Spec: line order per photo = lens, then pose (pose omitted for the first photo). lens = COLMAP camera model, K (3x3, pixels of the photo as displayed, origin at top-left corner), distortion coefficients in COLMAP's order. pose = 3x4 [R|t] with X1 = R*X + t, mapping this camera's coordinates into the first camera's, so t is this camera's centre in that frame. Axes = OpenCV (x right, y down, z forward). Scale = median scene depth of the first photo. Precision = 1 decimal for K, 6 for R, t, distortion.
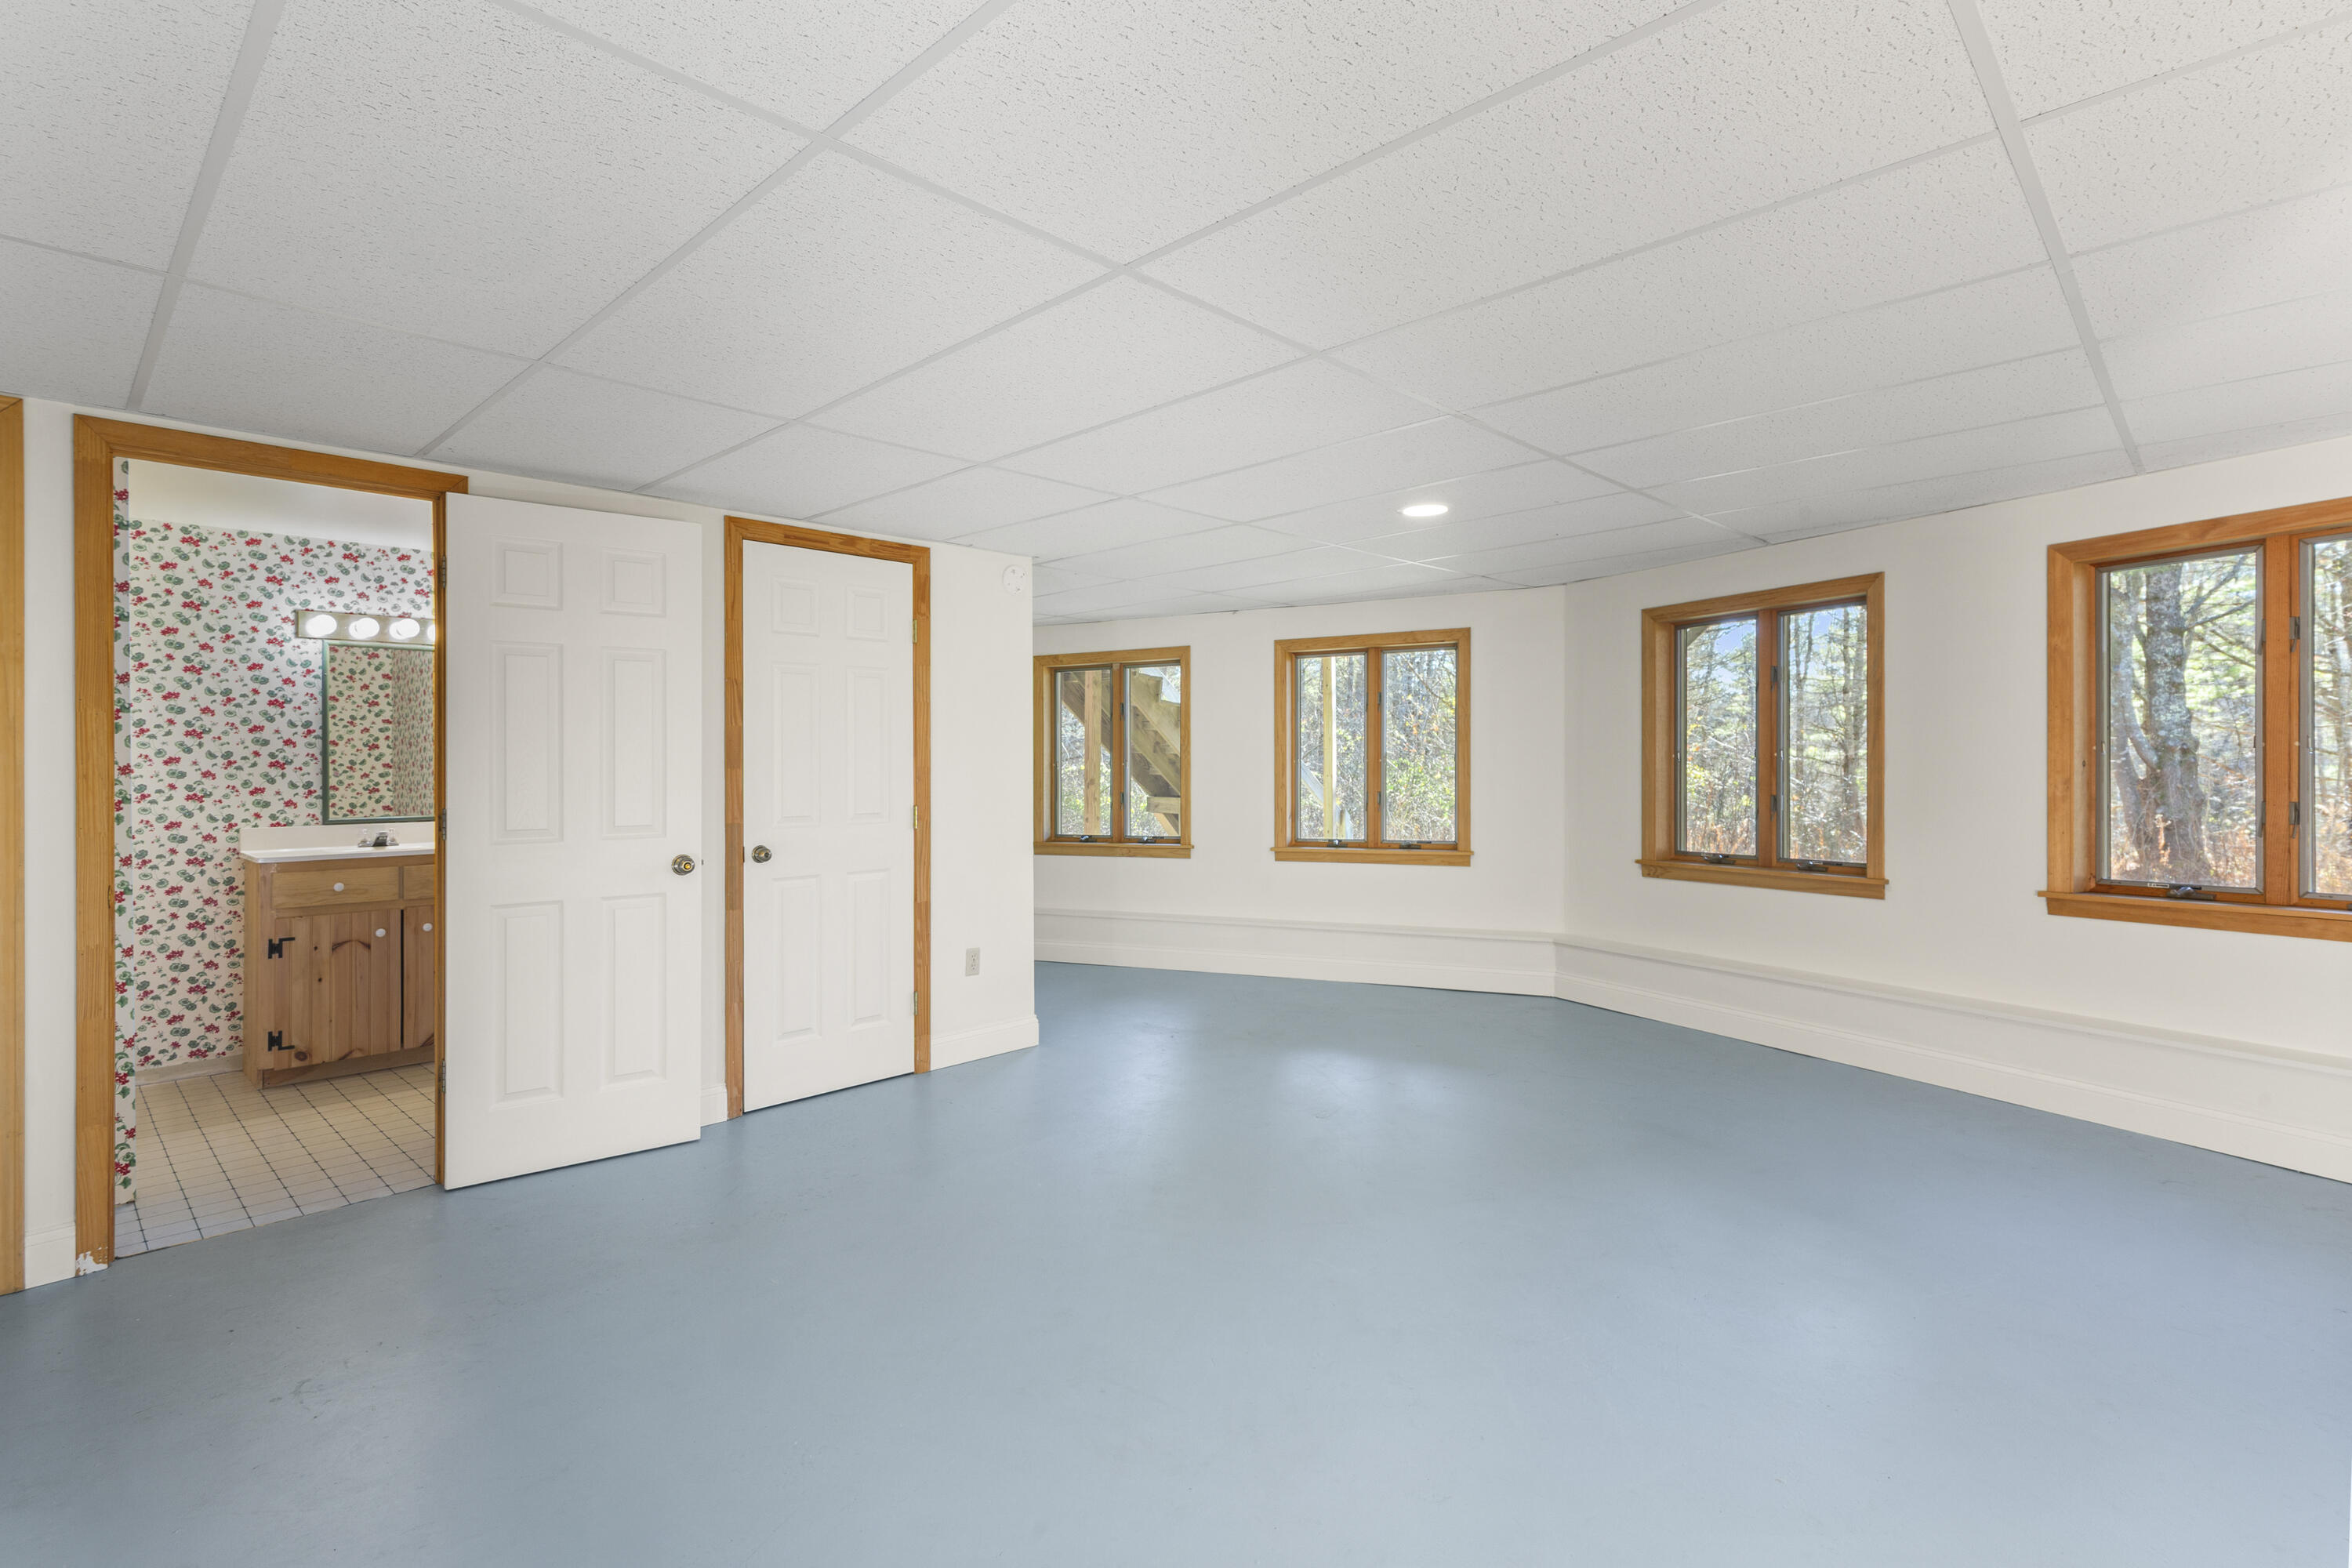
lens RADIAL K [[1136.7, 0, 1176.9], [0, 1136.7, 765.9], [0, 0, 1]] dist [-0.001159, -0.000146]
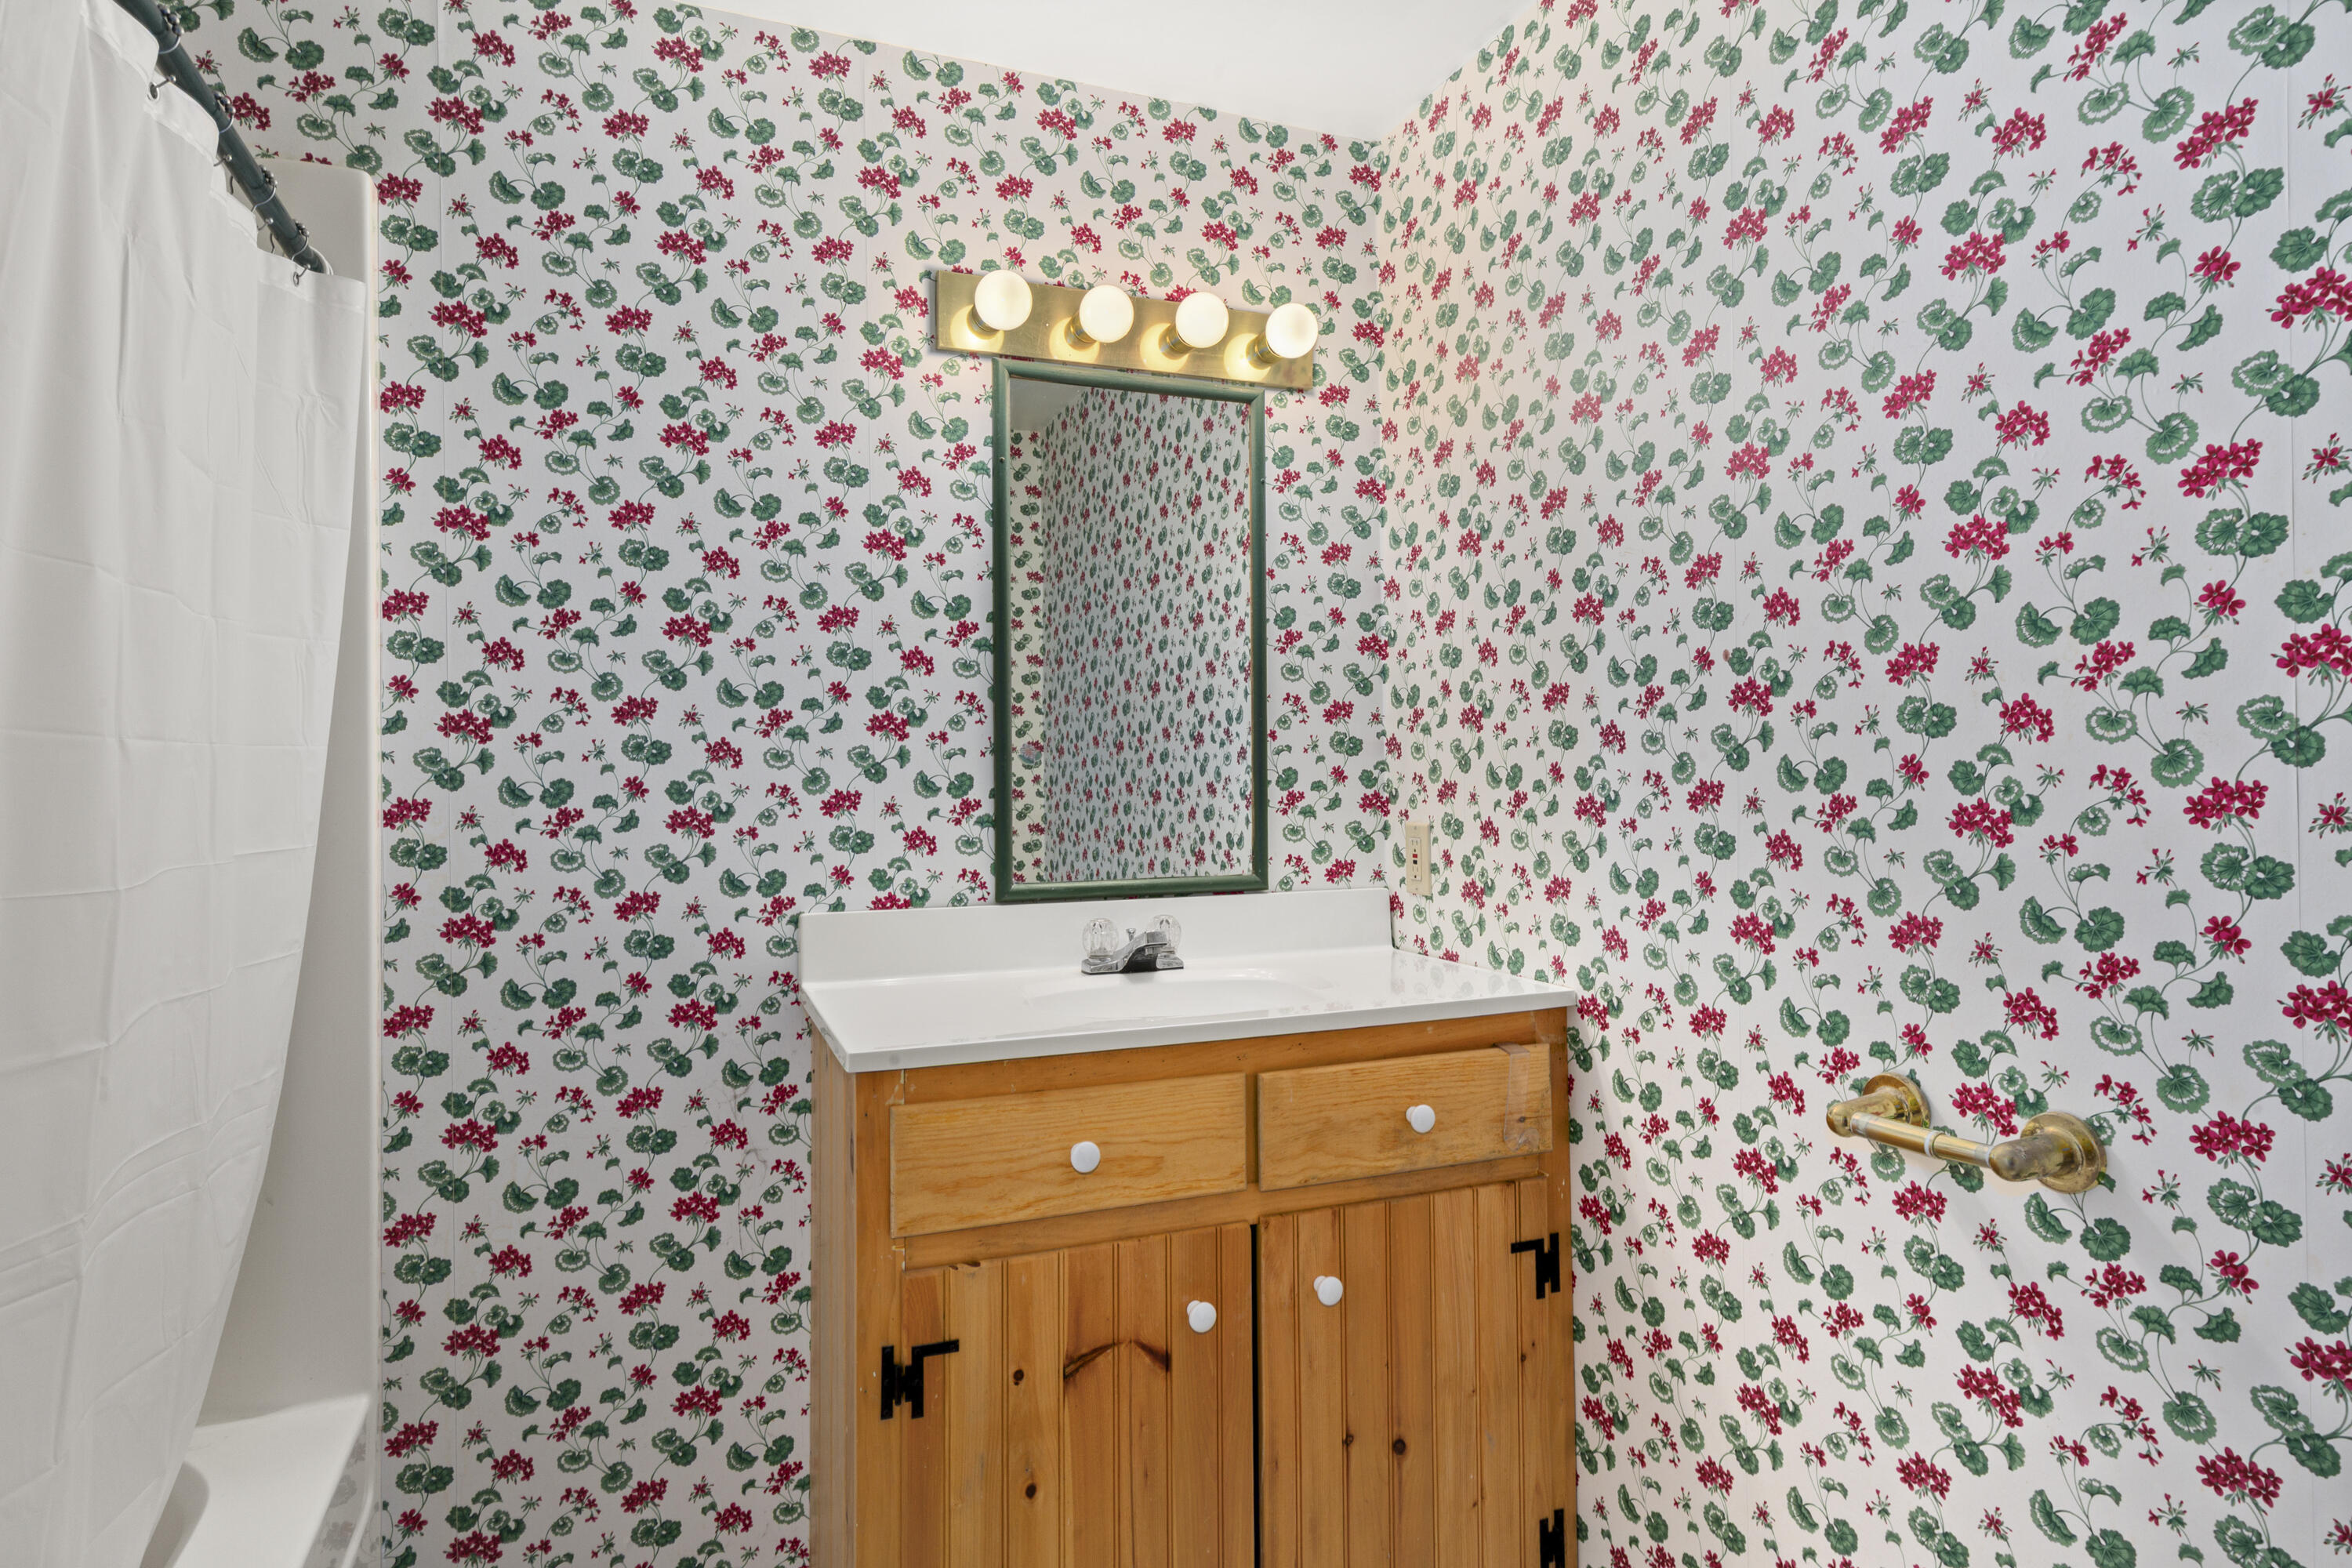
lens RADIAL K [[1336.0, 0, 1178.5], [0, 1336.0, 776.9], [0, 0, 1]] dist [0.000931, -0.000051]
pose [[0.912710, 0.003776, -0.408591, -0.551927], [-0.000255, 0.999962, 0.008672, 0.011036], [0.408609, -0.007811, 0.912676, 0.673506]]
